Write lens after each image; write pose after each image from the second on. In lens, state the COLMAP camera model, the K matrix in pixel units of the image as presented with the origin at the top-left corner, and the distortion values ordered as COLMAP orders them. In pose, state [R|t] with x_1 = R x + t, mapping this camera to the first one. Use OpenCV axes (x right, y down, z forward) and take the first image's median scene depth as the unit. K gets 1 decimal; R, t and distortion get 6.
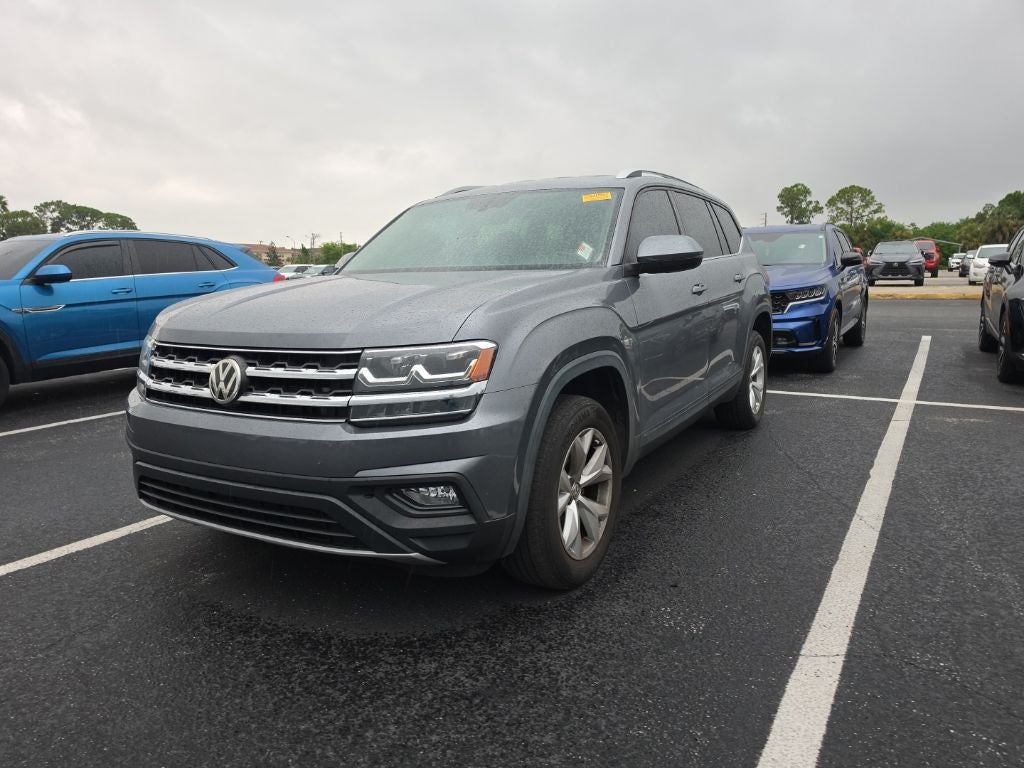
lens RADIAL K [[845.3, 0, 516.3], [0, 845.3, 381.7], [0, 0, 1]] dist [0.010822, -0.037101]
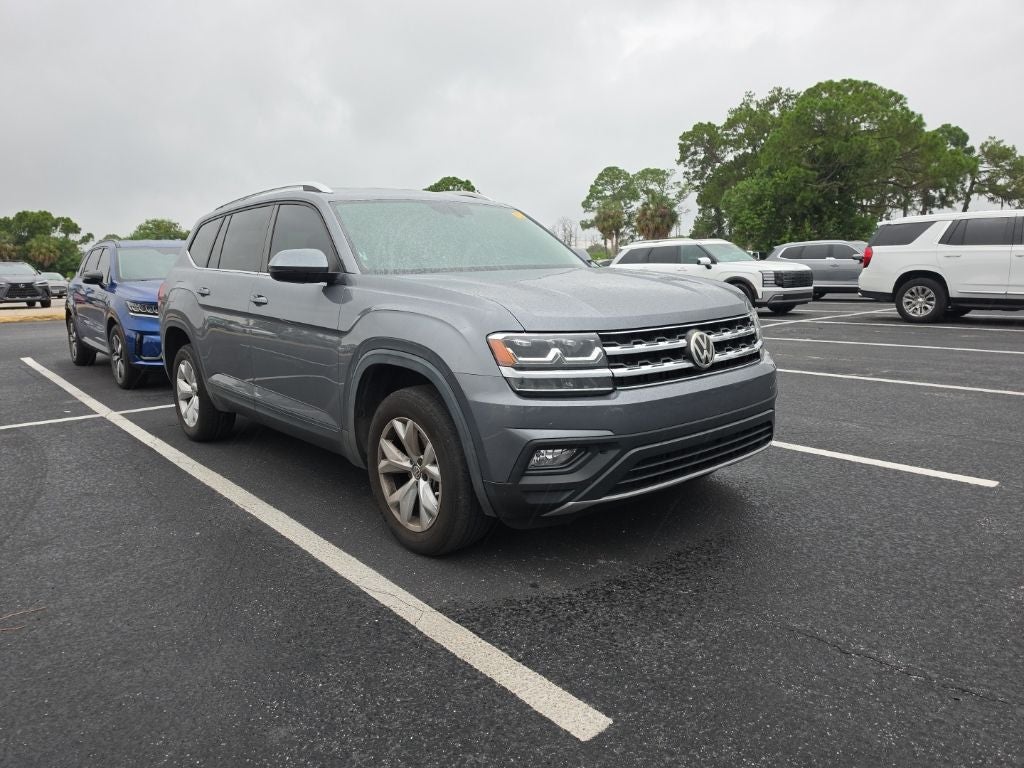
lens RADIAL K [[845.3, 0, 521.9], [0, 845.3, 383.2], [0, 0, 1]] dist [0.010822, -0.037101]
pose [[0.260703, -0.124611, 0.957343, -1.151899], [0.156775, 0.983937, 0.085380, -0.071278], [-0.952605, 0.127828, 0.276052, 0.658610]]
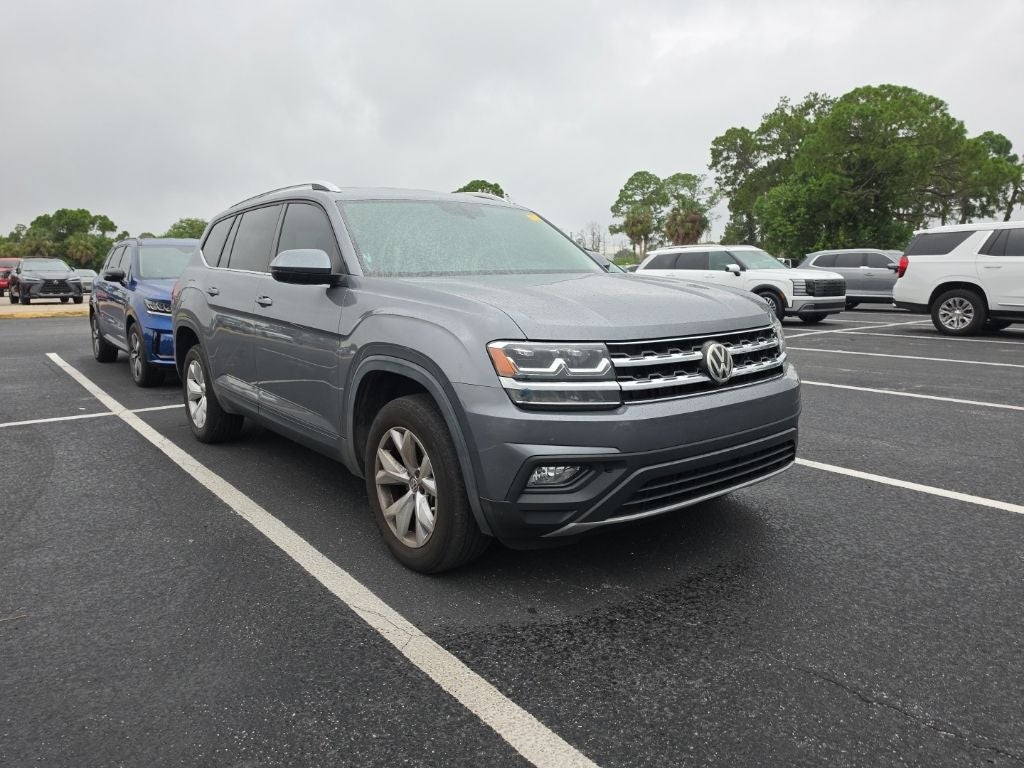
lens RADIAL K [[845.3, 0, 508.6], [0, 845.3, 386.1], [0, 0, 1]] dist [0.010822, -0.037101]
pose [[0.307424, -0.117004, 0.944352, -1.098574], [0.138544, 0.987341, 0.077228, -0.070656], [-0.941433, 0.107093, 0.319743, 0.650556]]
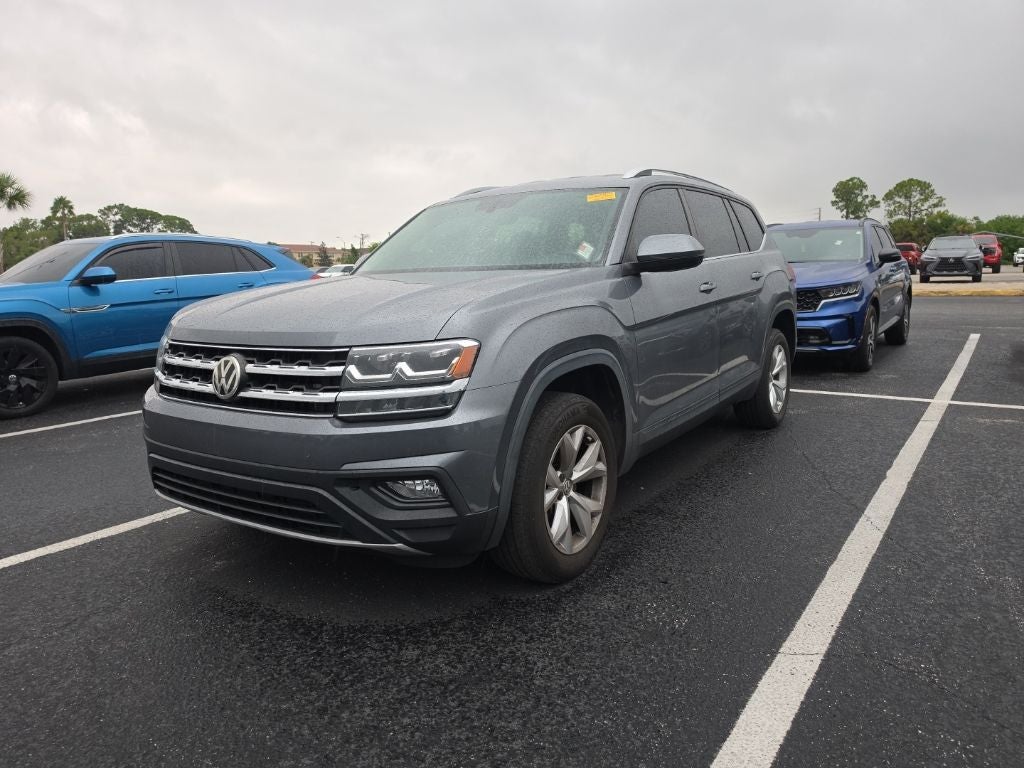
lens RADIAL K [[845.3, 0, 502.4], [0, 845.3, 384.0], [0, 0, 1]] dist [0.010822, -0.037101]
pose [[0.997030, 0.003815, -0.076924, 0.056436], [-0.003463, 0.999983, 0.004712, 0.000657], [0.076941, -0.004432, 0.997026, -0.015607]]
